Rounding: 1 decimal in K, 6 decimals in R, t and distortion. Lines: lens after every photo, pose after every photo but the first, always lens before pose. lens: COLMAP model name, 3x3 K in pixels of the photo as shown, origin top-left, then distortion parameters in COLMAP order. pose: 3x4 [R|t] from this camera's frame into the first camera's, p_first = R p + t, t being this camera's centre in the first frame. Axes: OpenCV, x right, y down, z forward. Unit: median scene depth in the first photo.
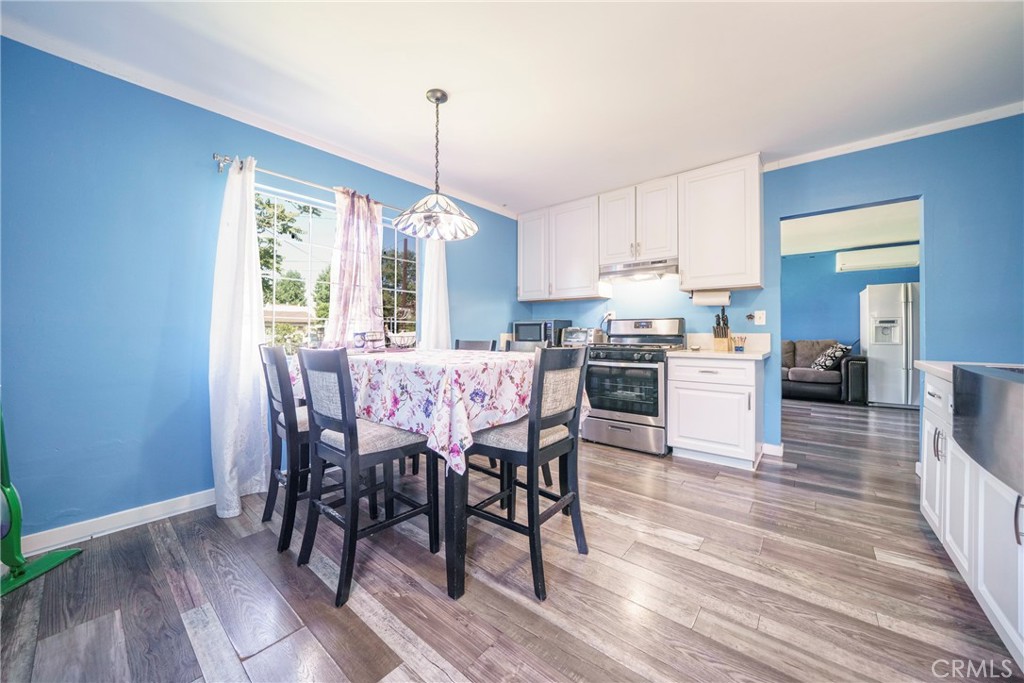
lens RADIAL K [[362.6, 0, 508.8], [0, 362.6, 329.8], [0, 0, 1]] dist [-0.000431, -0.000047]
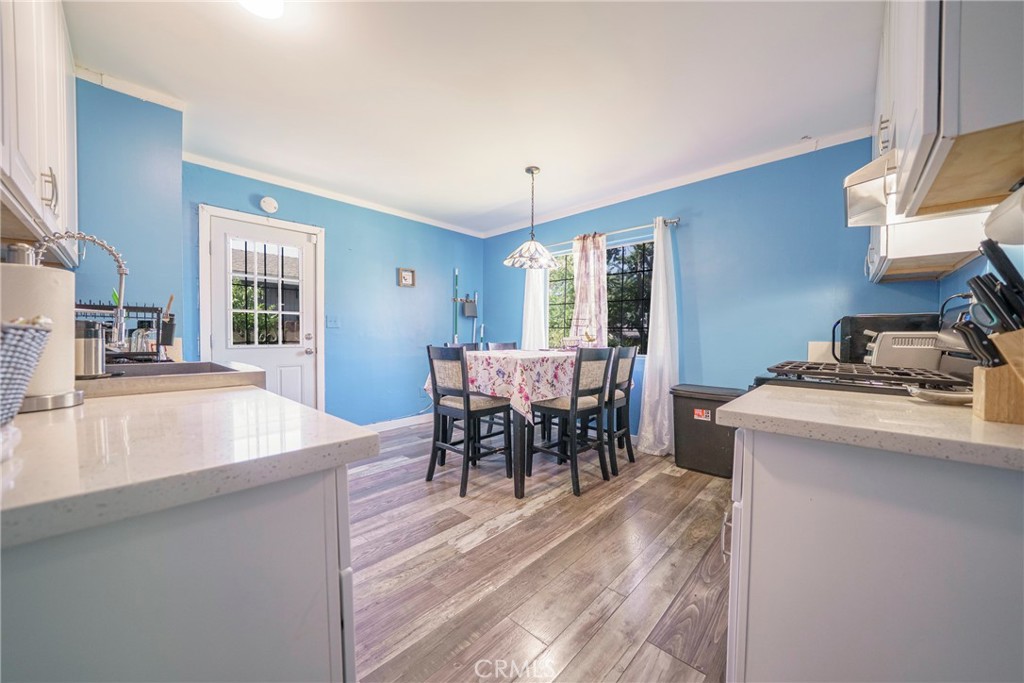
lens RADIAL K [[372.8, 0, 512.0], [0, 372.8, 341.5], [0, 0, 1]] dist [0.000431, -0.000004]
pose [[-0.057207, 0.024671, -0.998057, 1.208102], [-0.003553, 0.999683, 0.024915, -0.009582], [0.998356, 0.004972, -0.057101, 0.950264]]
